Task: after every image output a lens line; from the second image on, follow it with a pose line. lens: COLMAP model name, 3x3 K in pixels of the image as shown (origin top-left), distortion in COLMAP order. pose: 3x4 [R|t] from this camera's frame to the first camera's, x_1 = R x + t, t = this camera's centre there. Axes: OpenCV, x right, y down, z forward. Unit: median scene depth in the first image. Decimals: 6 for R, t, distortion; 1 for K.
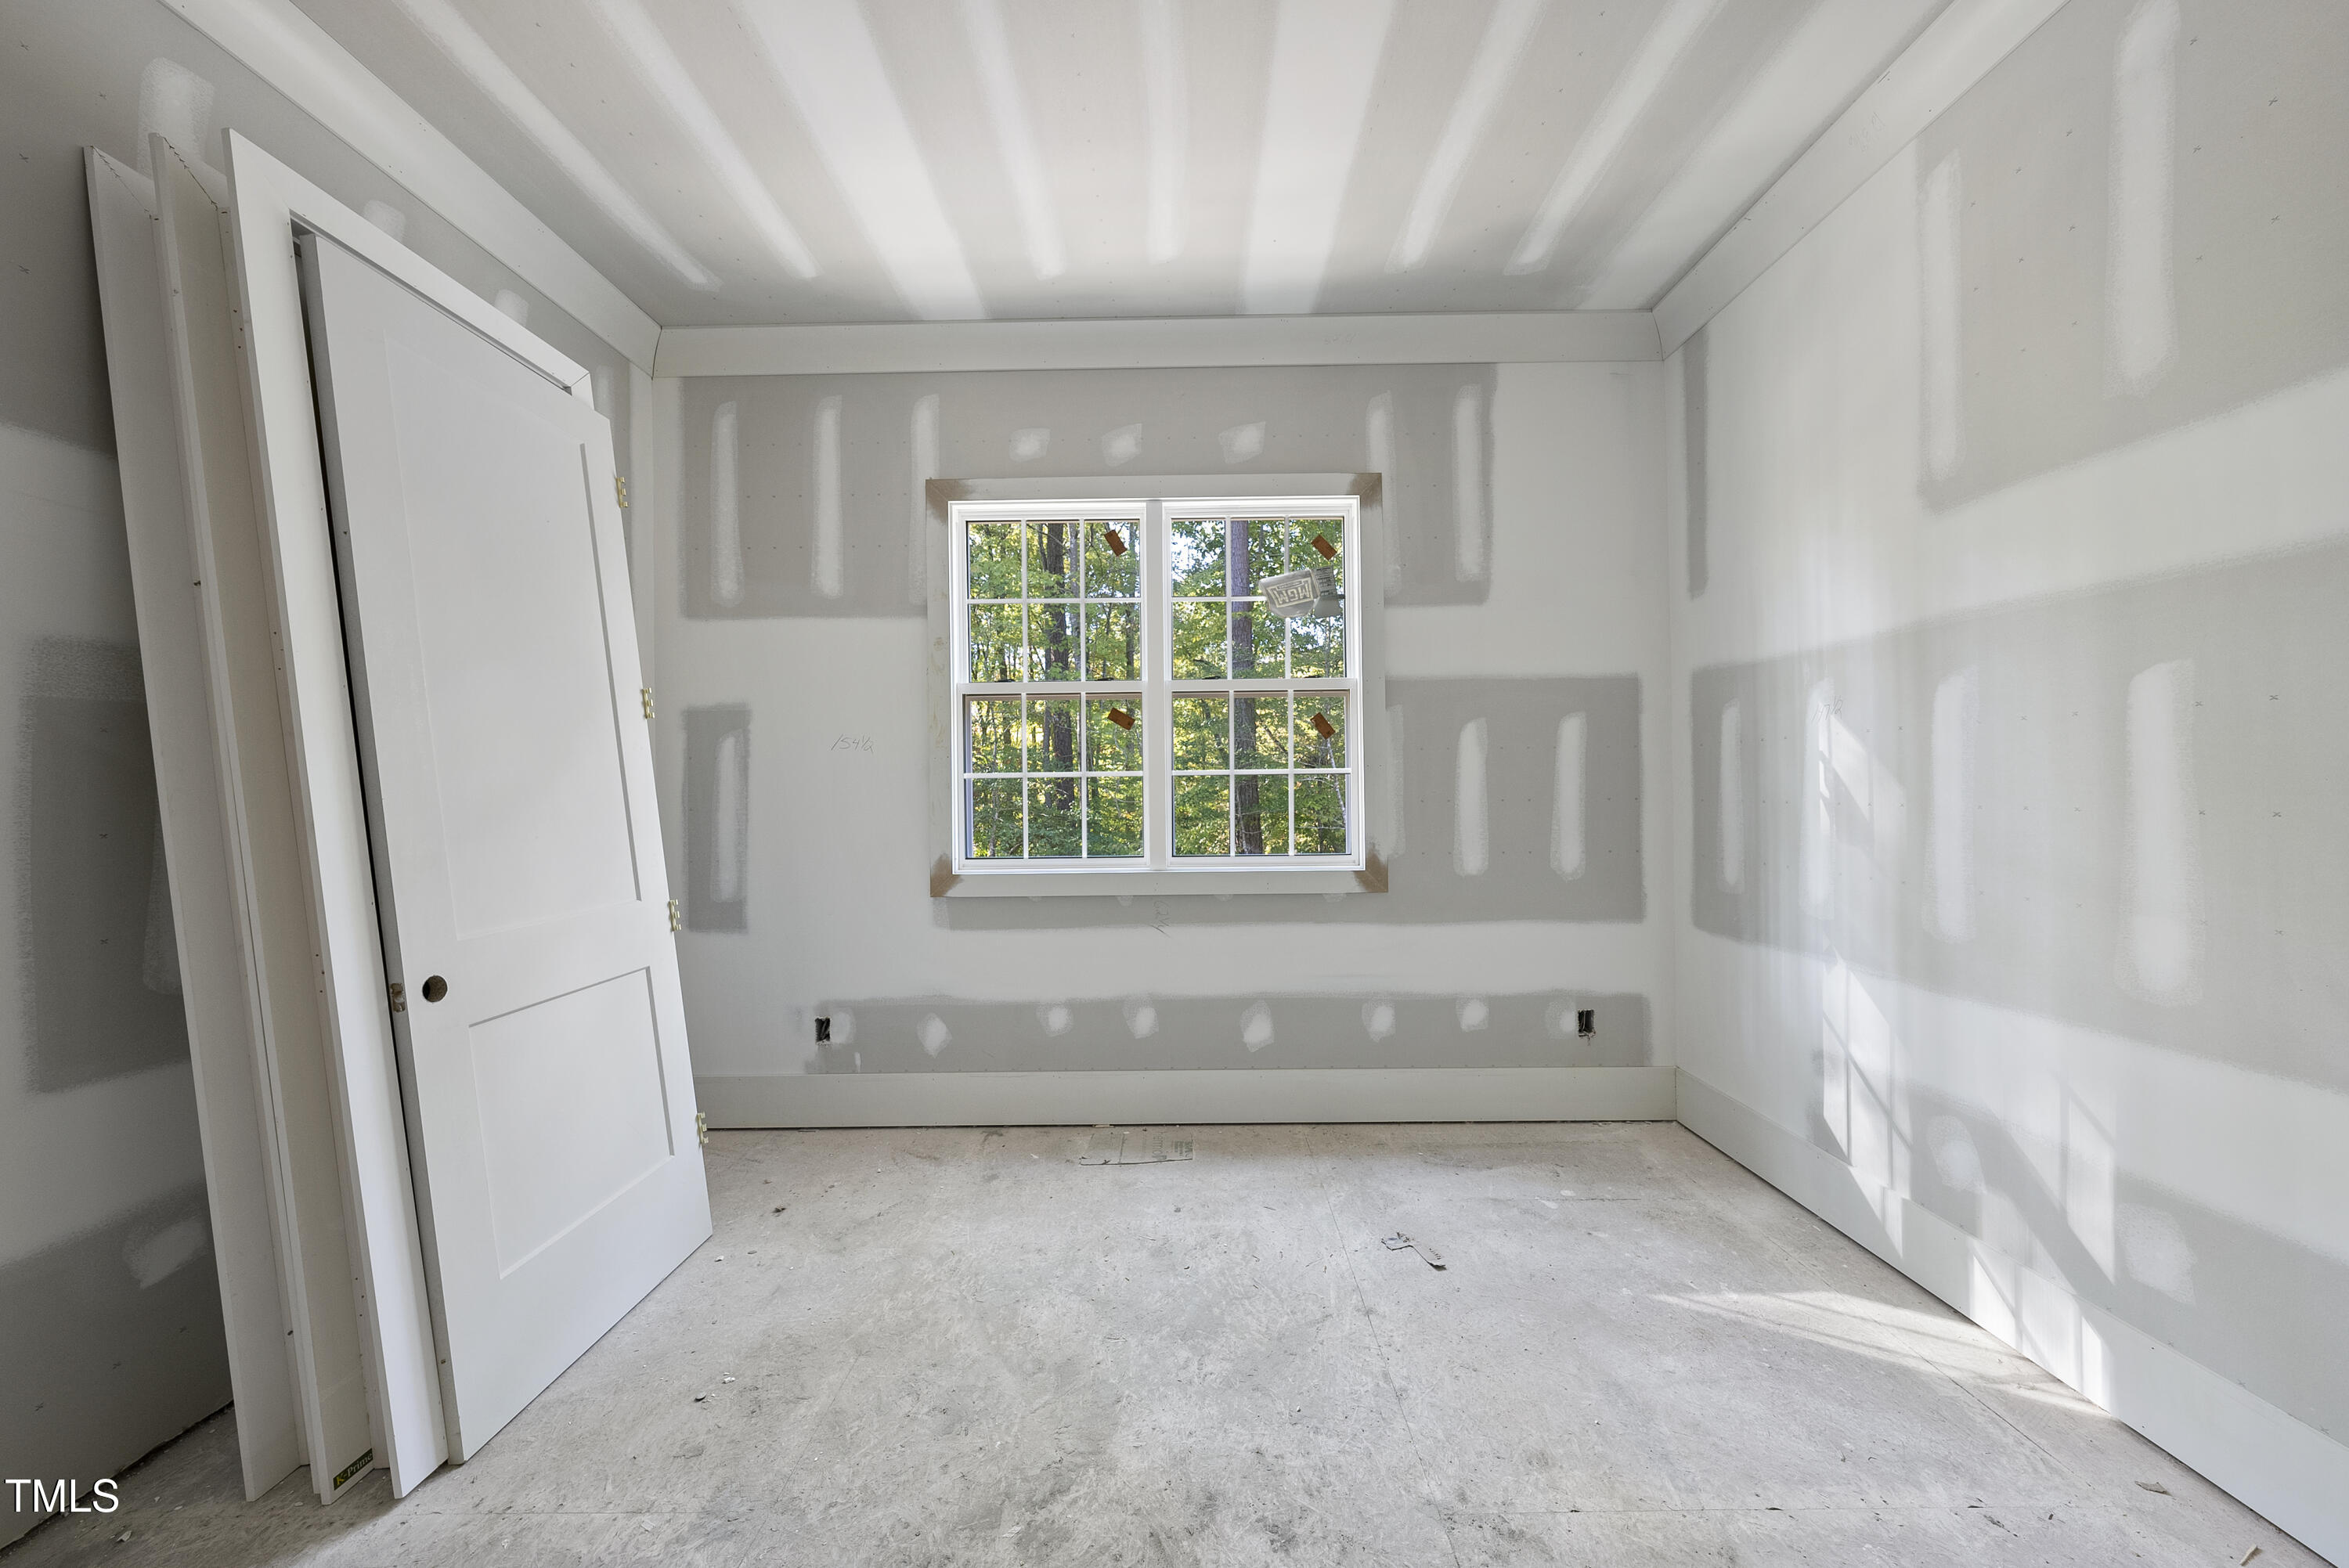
lens RADIAL K [[801.6, 0, 1163.2], [0, 801.6, 771.5], [0, 0, 1]] dist [-0.000984, -0.000179]
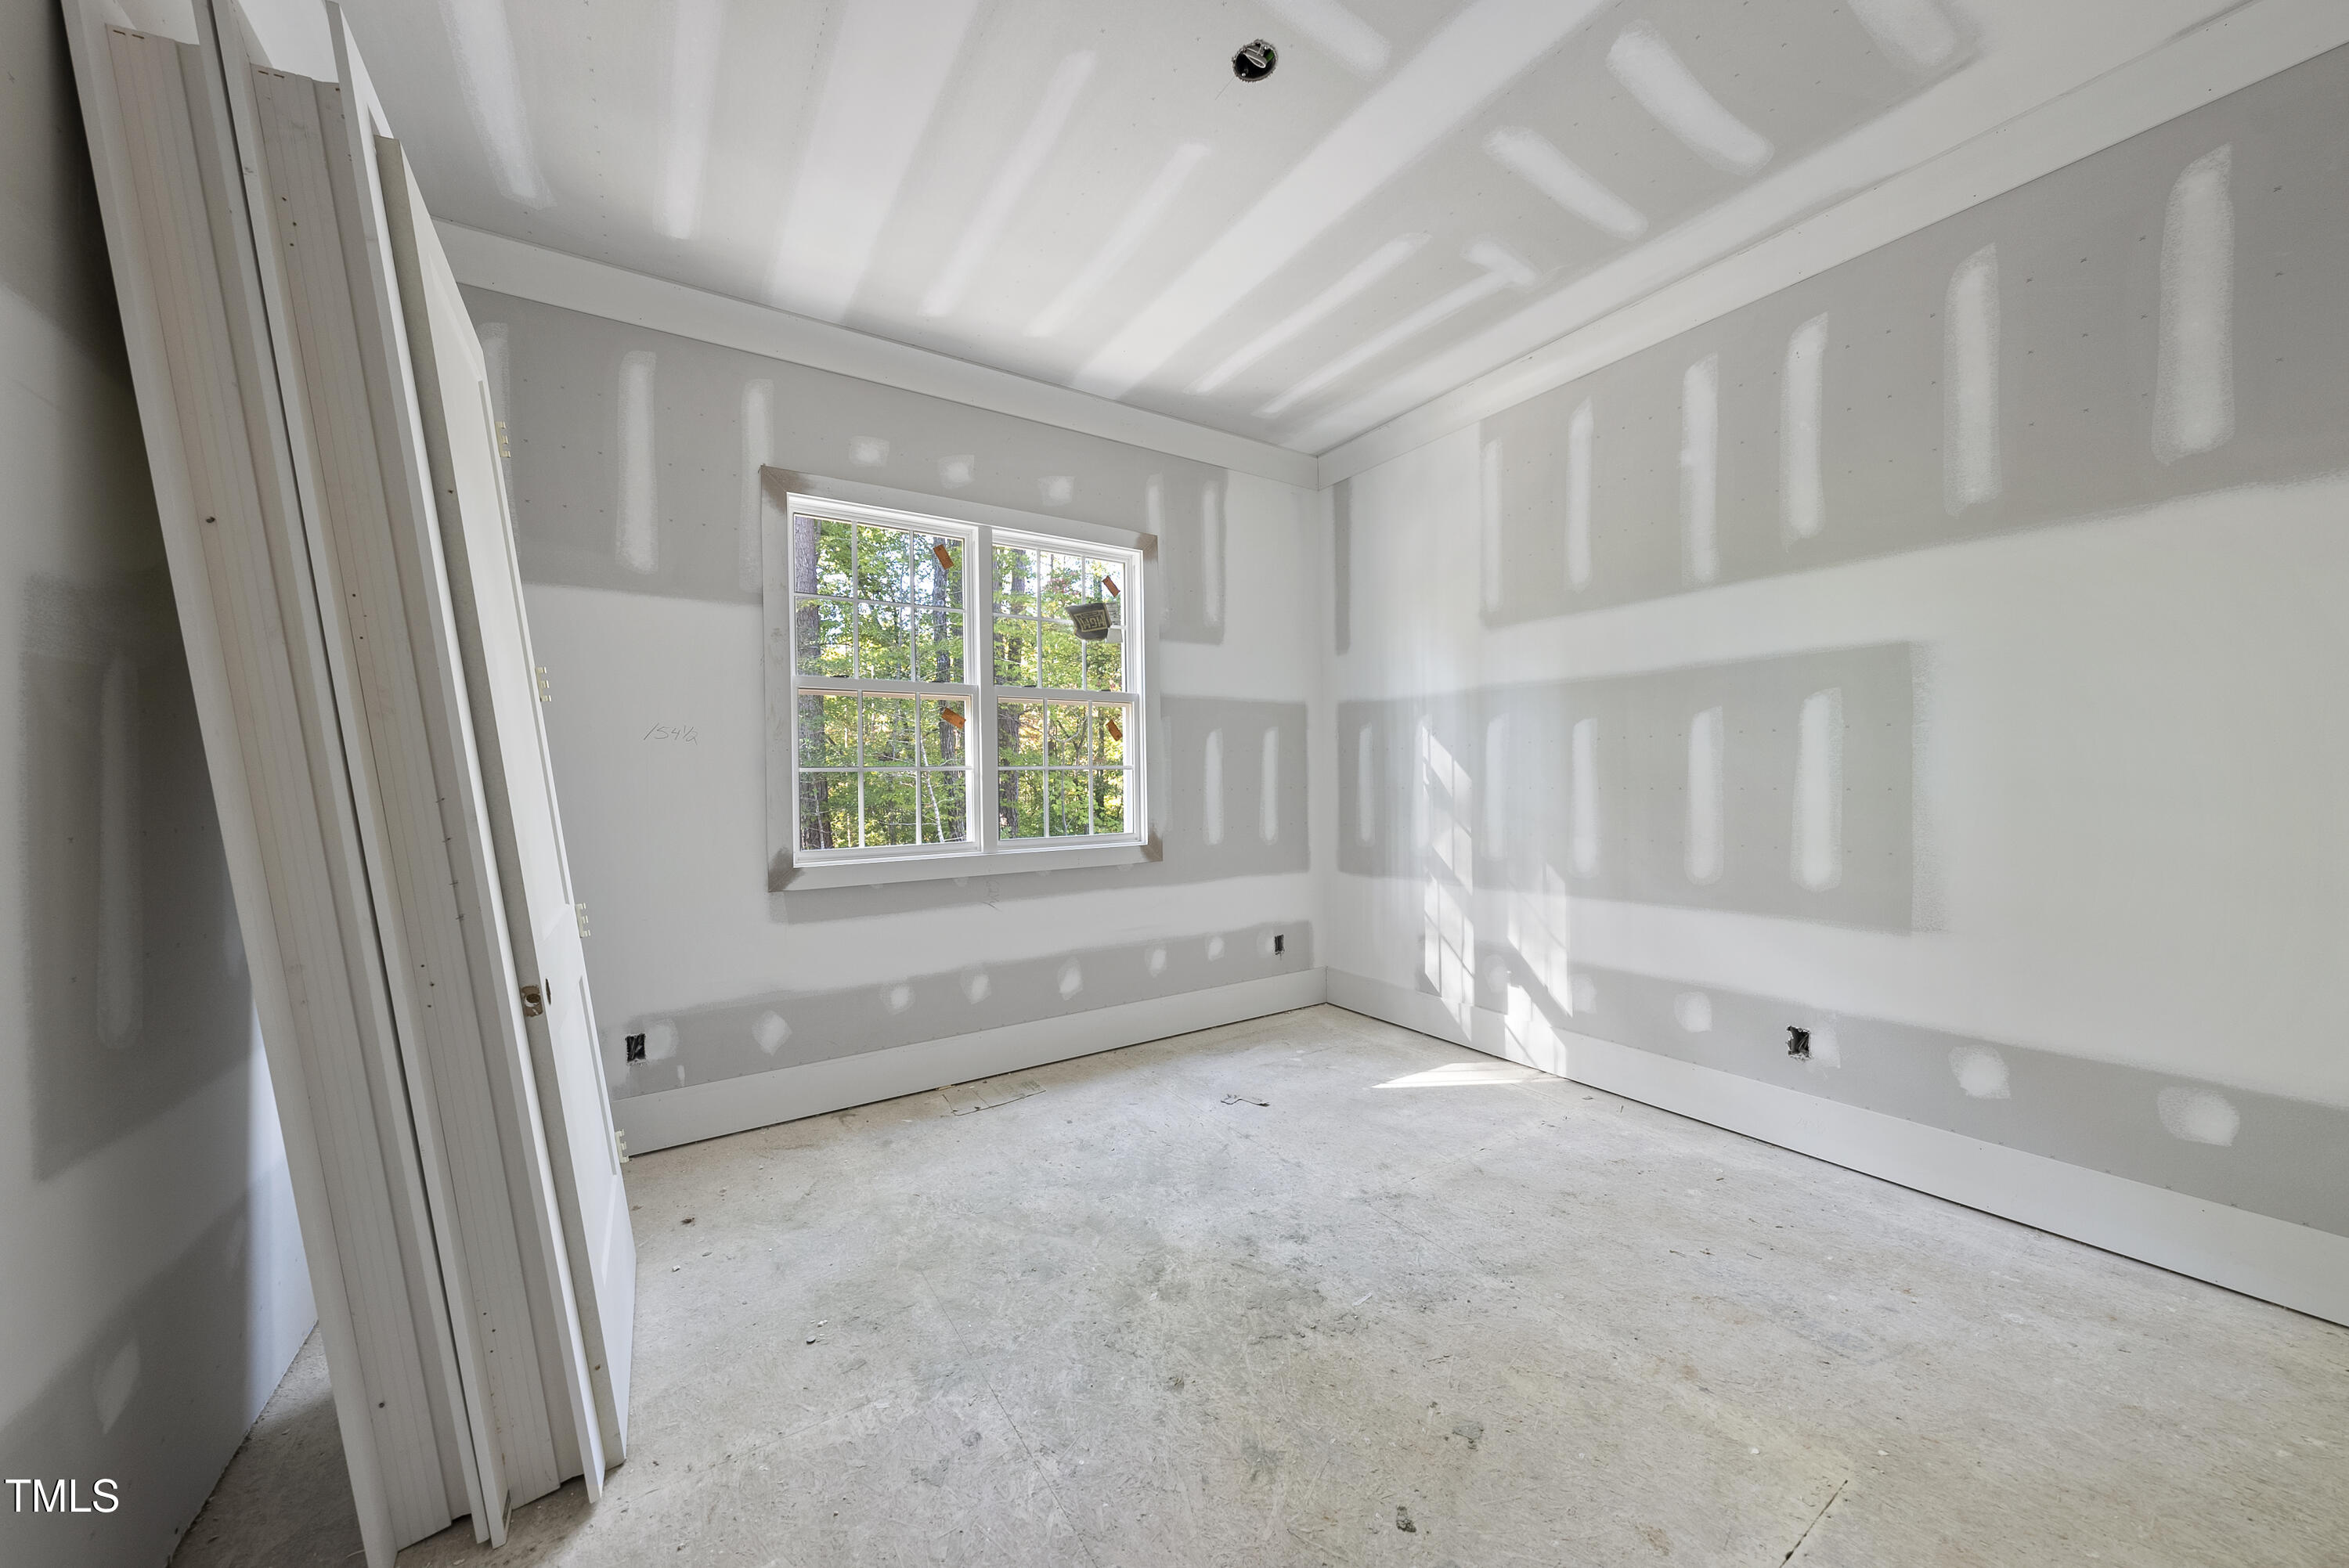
lens RADIAL K [[801.6, 0, 1177.8], [0, 801.6, 766.8], [0, 0, 1]] dist [-0.000984, -0.000179]
pose [[0.835554, 0.007449, 0.549357, -0.474030], [-0.006143, 0.999972, -0.004216, 0.004547], [-0.549373, 0.000148, 0.835577, -0.110415]]
